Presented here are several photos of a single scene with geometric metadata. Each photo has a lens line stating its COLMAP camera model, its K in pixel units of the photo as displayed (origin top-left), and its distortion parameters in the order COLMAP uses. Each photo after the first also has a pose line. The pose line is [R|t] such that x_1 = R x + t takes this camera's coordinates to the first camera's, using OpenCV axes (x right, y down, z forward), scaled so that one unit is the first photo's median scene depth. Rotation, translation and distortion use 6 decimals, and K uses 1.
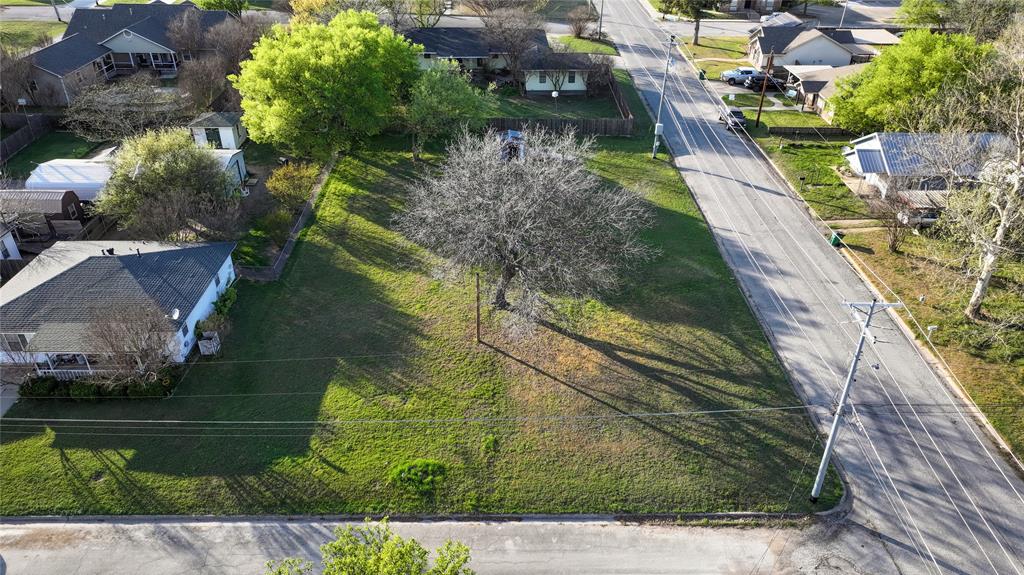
lens RADIAL K [[720.5, 0, 516.5], [0, 720.5, 284.6], [0, 0, 1]] dist [-0.008759, 0.025012]
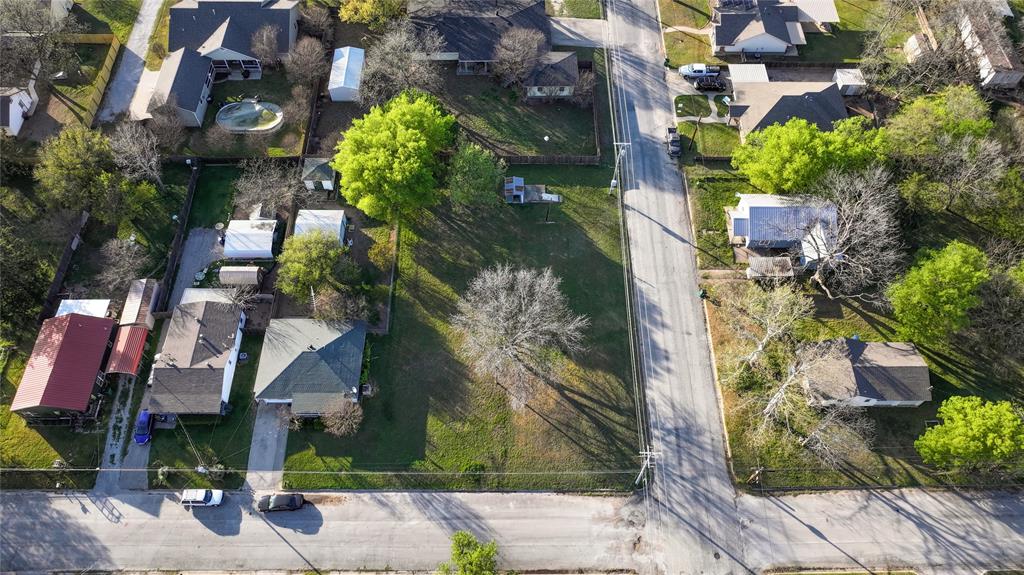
lens RADIAL K [[720.5, 0, 516.5], [0, 720.5, 284.6], [0, 0, 1]] dist [-0.008759, 0.025012]
pose [[0.999898, 0.012205, -0.007482, 0.014061], [-0.007497, 0.891676, 0.452612, -1.104595], [0.012195, -0.452509, 0.891676, -0.685283]]
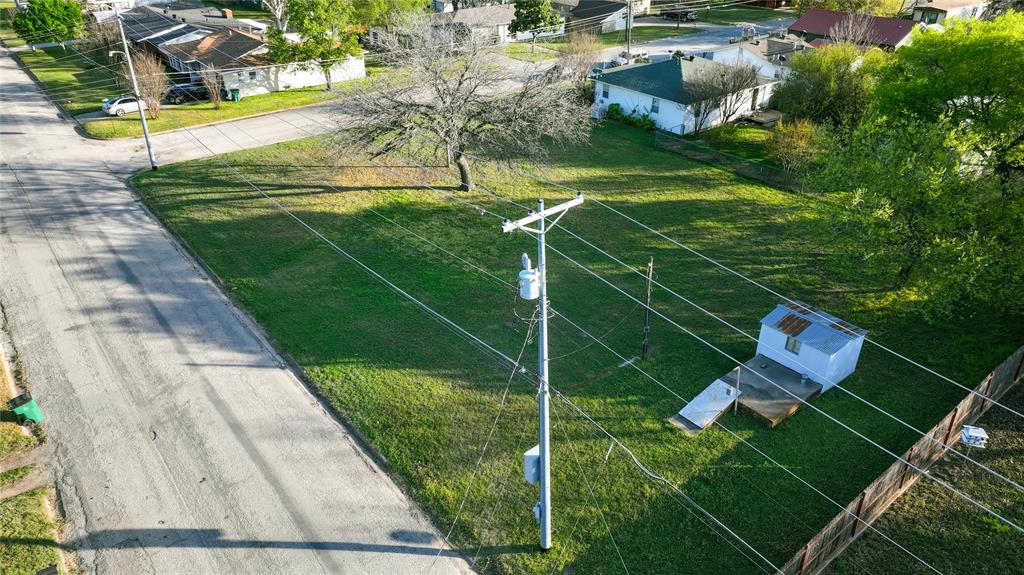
lens RADIAL K [[720.5, 0, 516.5], [0, 720.5, 284.6], [0, 0, 1]] dist [-0.008759, 0.025012]
pose [[-0.794140, 0.289806, -0.534186, 0.535778], [-0.326365, 0.538113, 0.777123, -0.760095], [0.512667, 0.791484, -0.332755, 1.623930]]
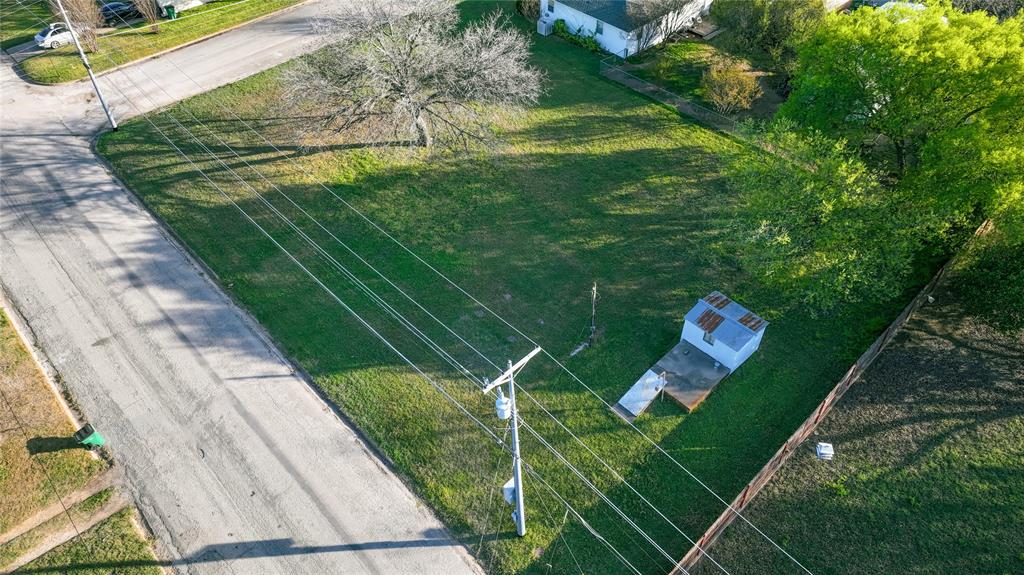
lens RADIAL K [[720.5, 0, 516.5], [0, 720.5, 284.6], [0, 0, 1]] dist [-0.008759, 0.025012]
pose [[-0.739590, 0.472381, -0.479441, 0.526061], [-0.353884, 0.332999, 0.874001, -0.955763], [0.572514, 0.816069, -0.079114, 1.471367]]
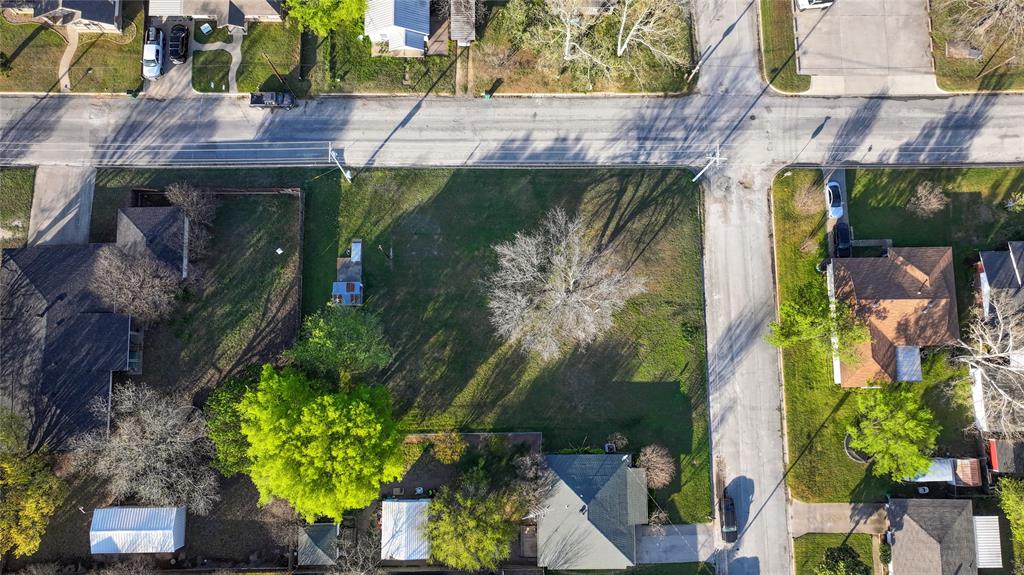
lens RADIAL K [[720.5, 0, 516.5], [0, 720.5, 284.6], [0, 0, 1]] dist [-0.008759, 0.025012]
pose [[0.010461, -0.991764, 0.127654, -0.235110], [0.516630, 0.114662, 0.848496, -1.734000], [-0.856145, 0.057074, 0.513574, 0.182922]]
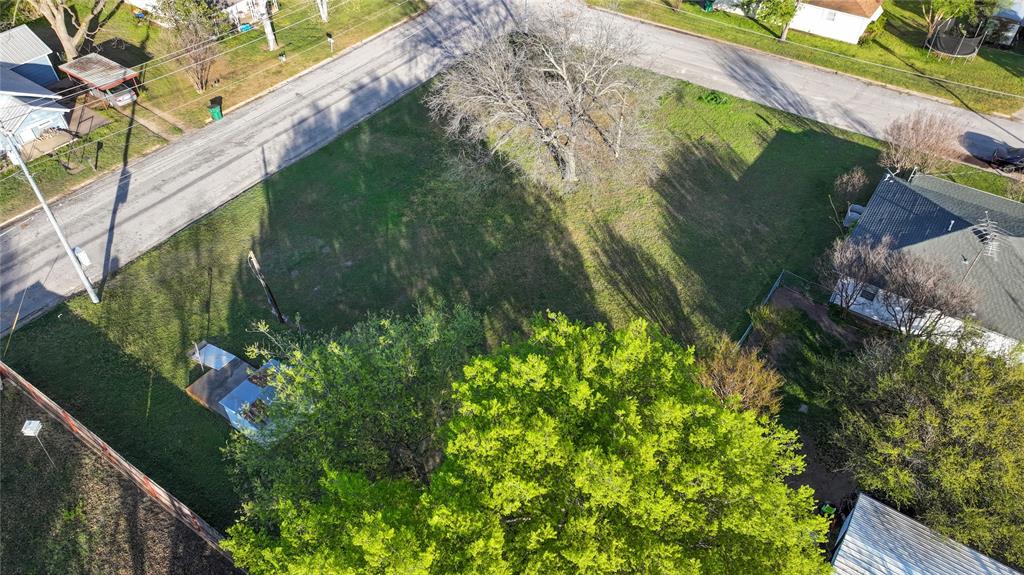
lens RADIAL K [[720.5, 0, 516.5], [0, 720.5, 284.6], [0, 0, 1]] dist [-0.008759, 0.025012]
pose [[-0.811501, -0.413046, 0.413352, -0.494180], [0.296131, 0.319125, 0.900259, -0.957989], [-0.503759, 0.852967, -0.136655, 1.449548]]
